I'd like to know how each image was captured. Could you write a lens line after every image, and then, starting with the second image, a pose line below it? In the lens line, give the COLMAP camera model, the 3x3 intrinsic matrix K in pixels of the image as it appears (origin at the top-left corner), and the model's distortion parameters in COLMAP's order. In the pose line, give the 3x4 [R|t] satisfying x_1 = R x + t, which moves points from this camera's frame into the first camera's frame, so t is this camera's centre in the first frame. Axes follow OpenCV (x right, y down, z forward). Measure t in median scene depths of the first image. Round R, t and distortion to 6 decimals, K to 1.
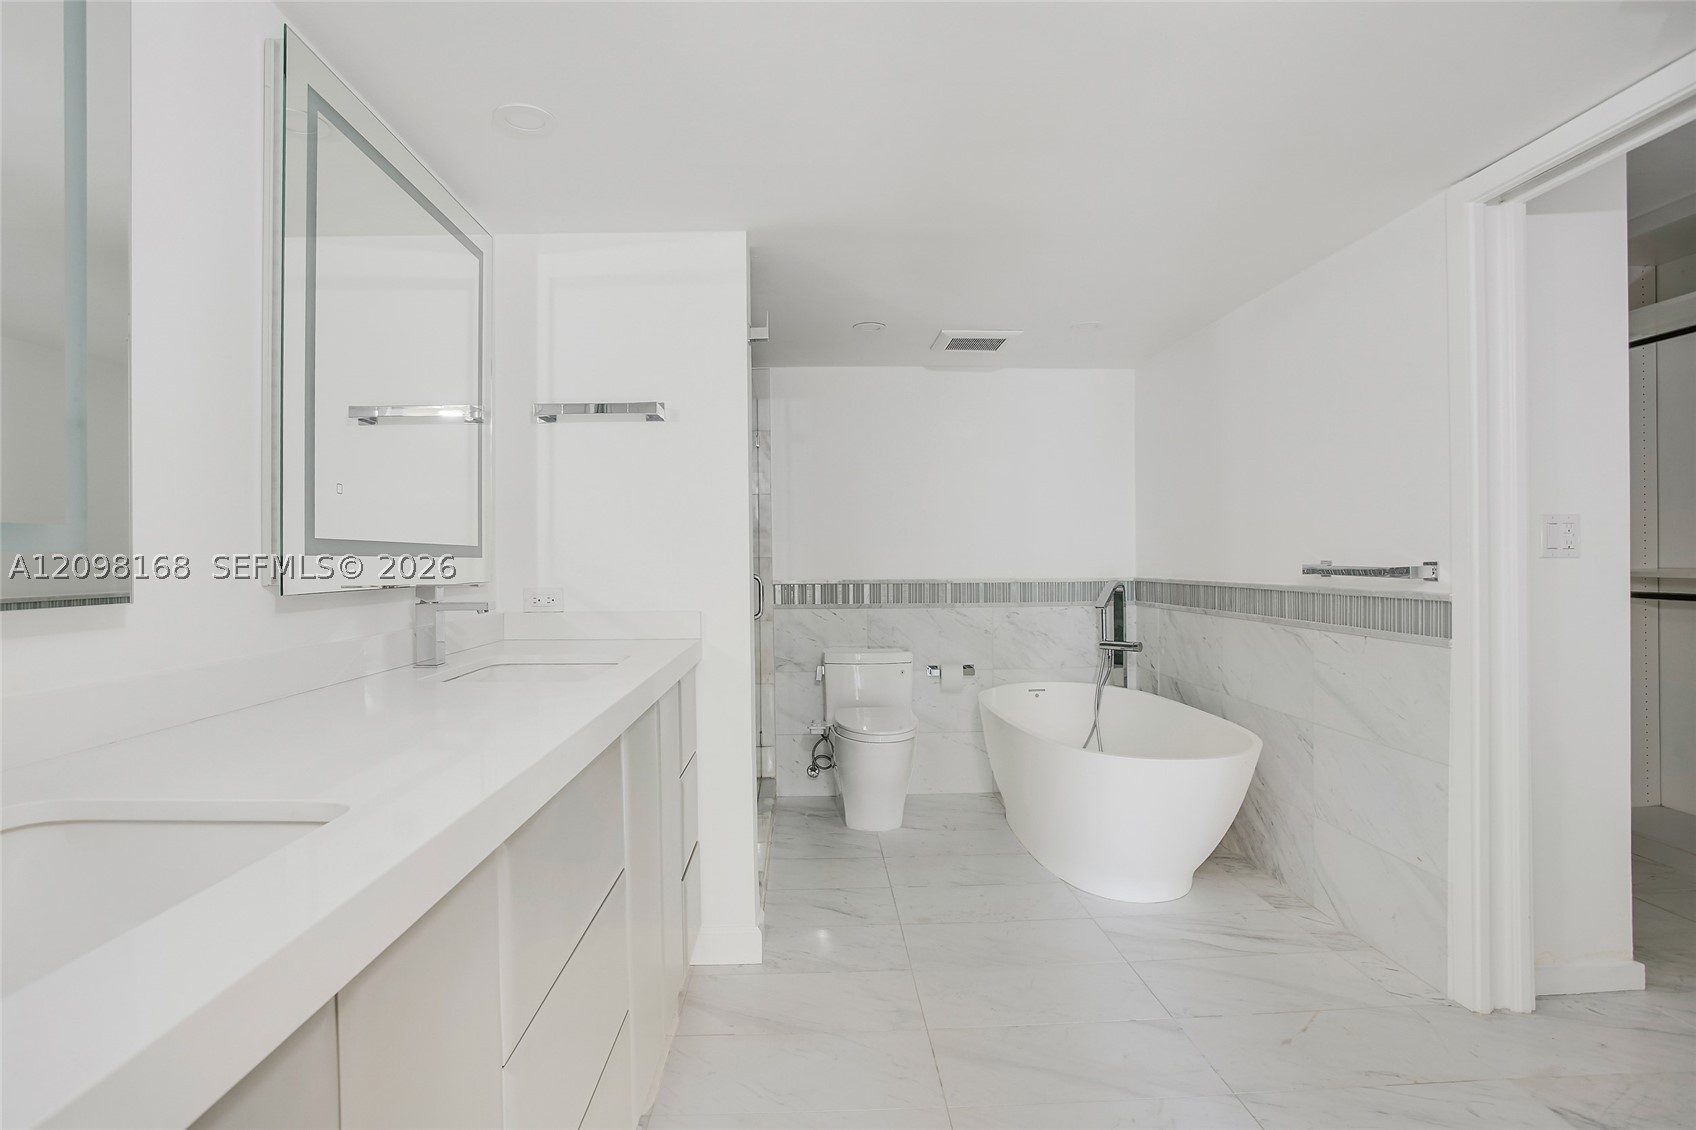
lens RADIAL K [[845.7, 0, 806.3], [0, 845.7, 564.3], [0, 0, 1]] dist [-0.001764, 0.000400]
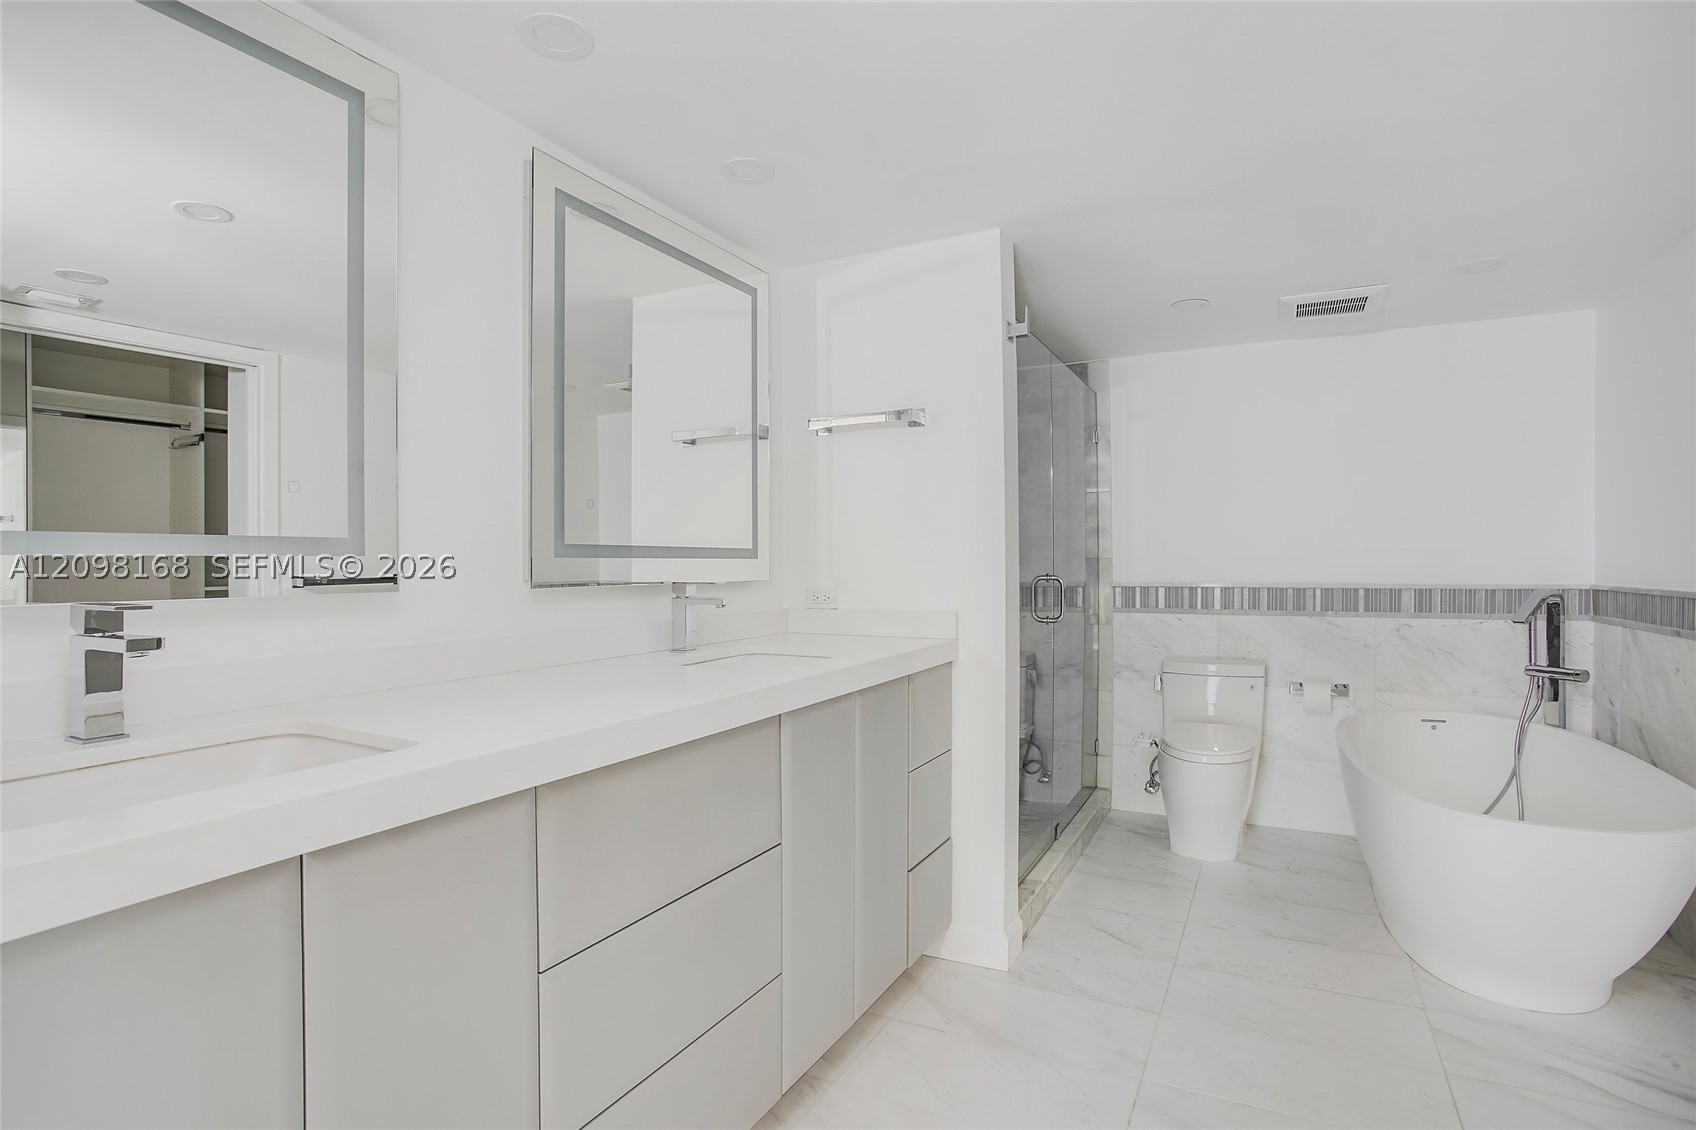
lens RADIAL K [[834.4, 0, 848.0], [0, 834.4, 565.0], [0, 0, 1]] dist [-0.033663, 0.026036]
pose [[0.889068, 0.003389, -0.457762, 0.140702], [-0.003028, 0.999994, 0.001524, -0.001040], [0.457765, 0.000031, 0.889073, 0.036262]]
